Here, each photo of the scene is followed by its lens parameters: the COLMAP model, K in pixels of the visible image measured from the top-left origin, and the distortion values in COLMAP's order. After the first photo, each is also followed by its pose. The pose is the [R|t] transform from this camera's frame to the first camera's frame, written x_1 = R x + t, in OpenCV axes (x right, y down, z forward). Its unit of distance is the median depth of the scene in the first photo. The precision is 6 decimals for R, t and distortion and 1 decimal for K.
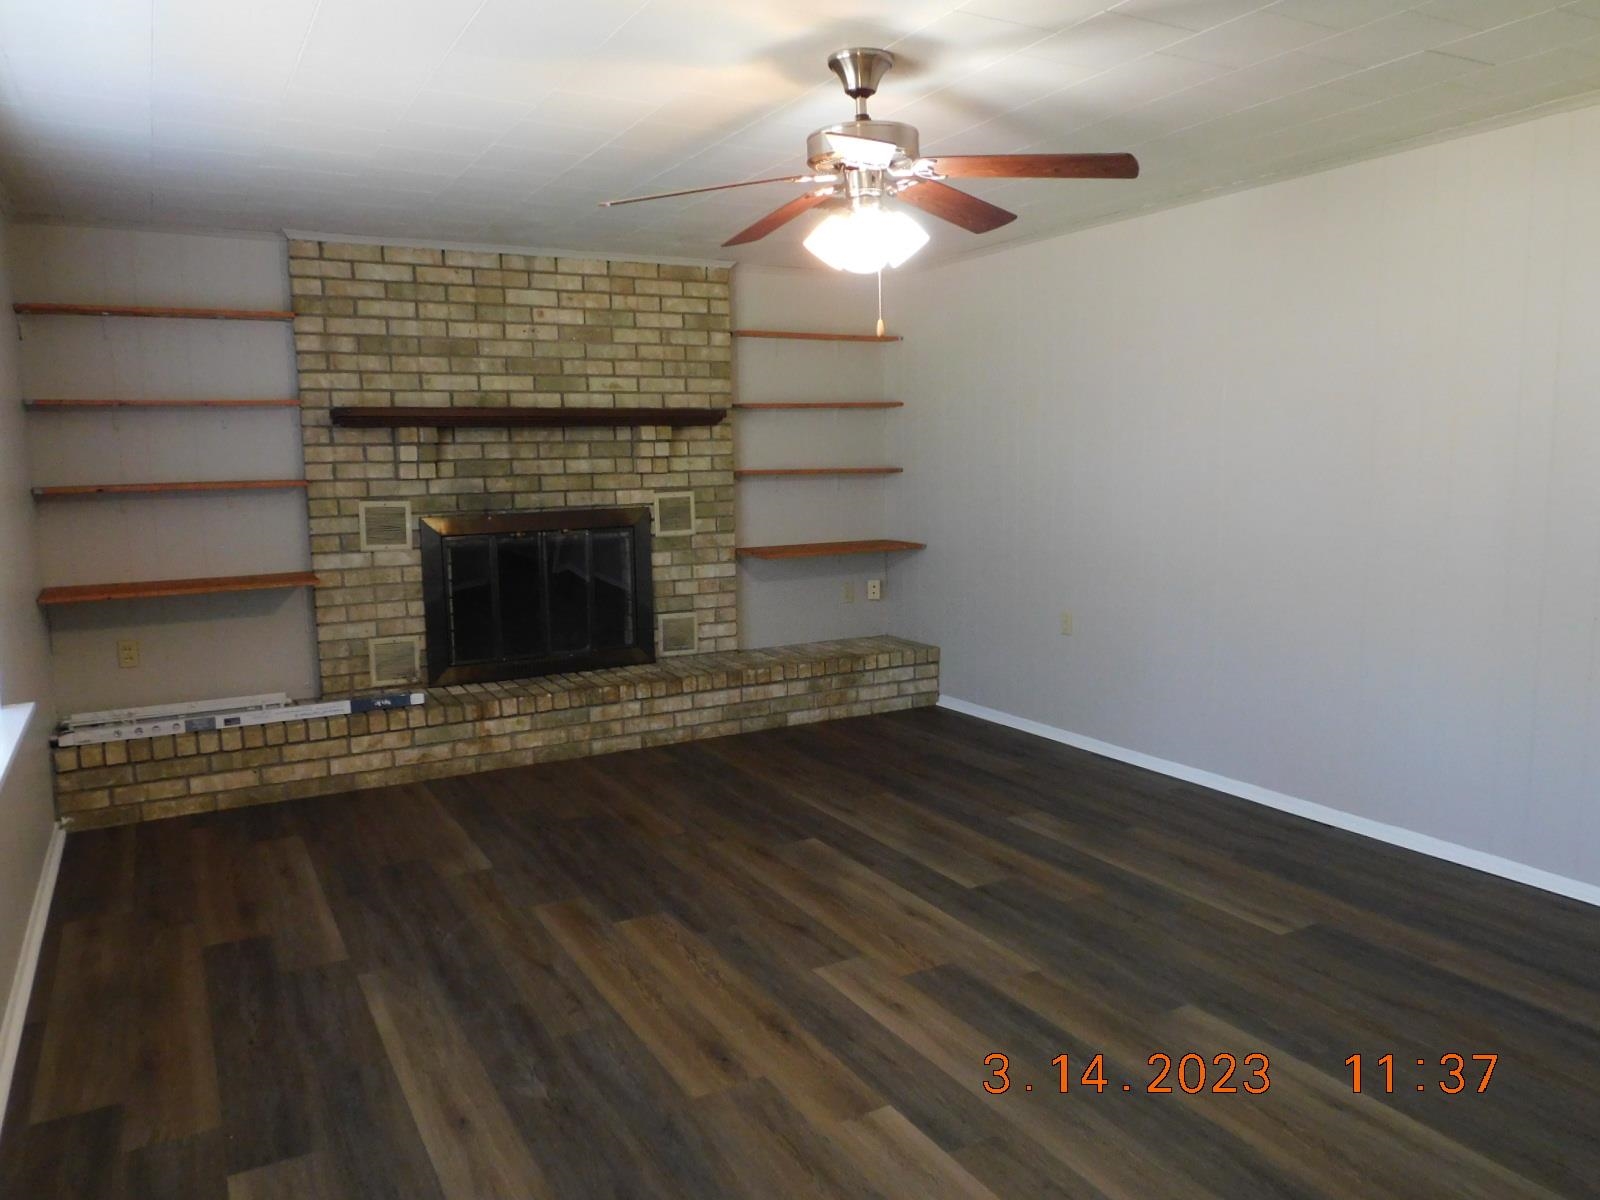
lens RADIAL K [[1147.7, 0, 797.8], [0, 1147.7, 599.8], [0, 0, 1]] dist [-0.009838, 0.002309]
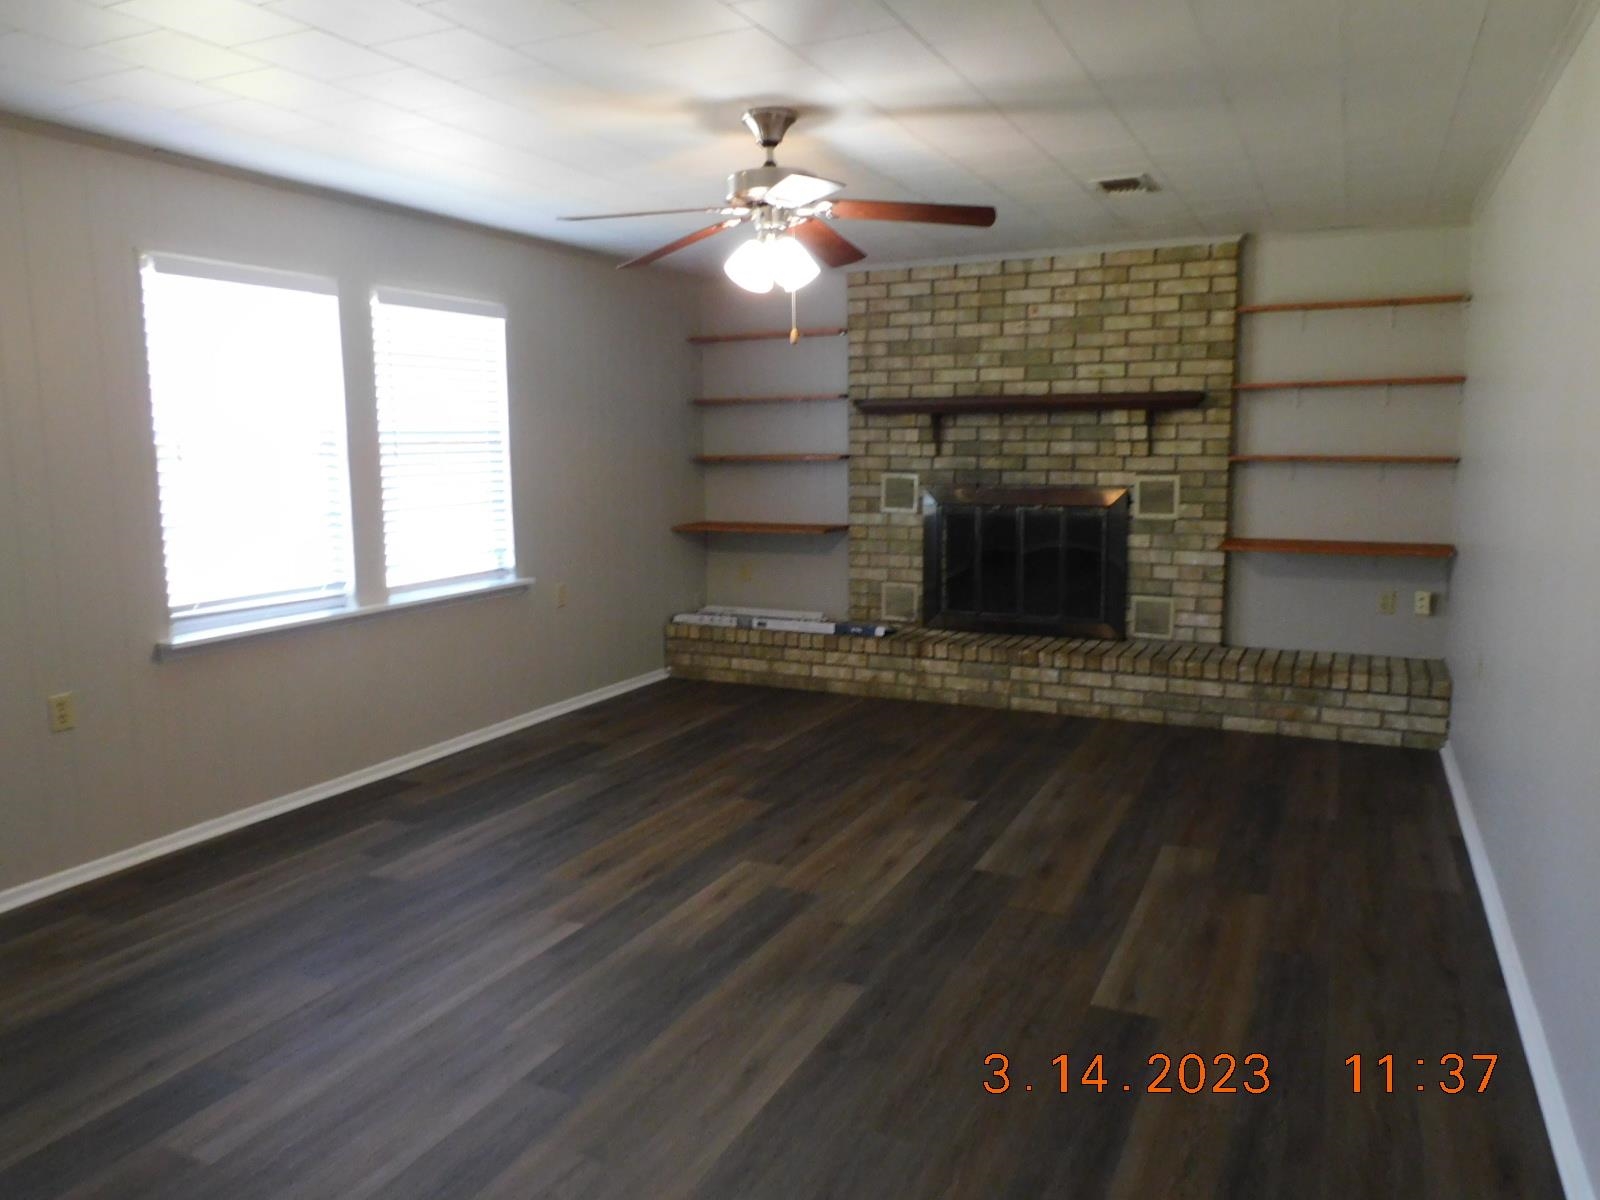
lens RADIAL K [[1147.7, 0, 794.7], [0, 1147.7, 601.1], [0, 0, 1]] dist [-0.009838, 0.002309]
pose [[0.570724, 0.126536, -0.811334, 0.610816], [-0.105064, 0.991187, 0.080680, -0.037161], [0.814393, 0.039196, 0.578989, 0.188423]]
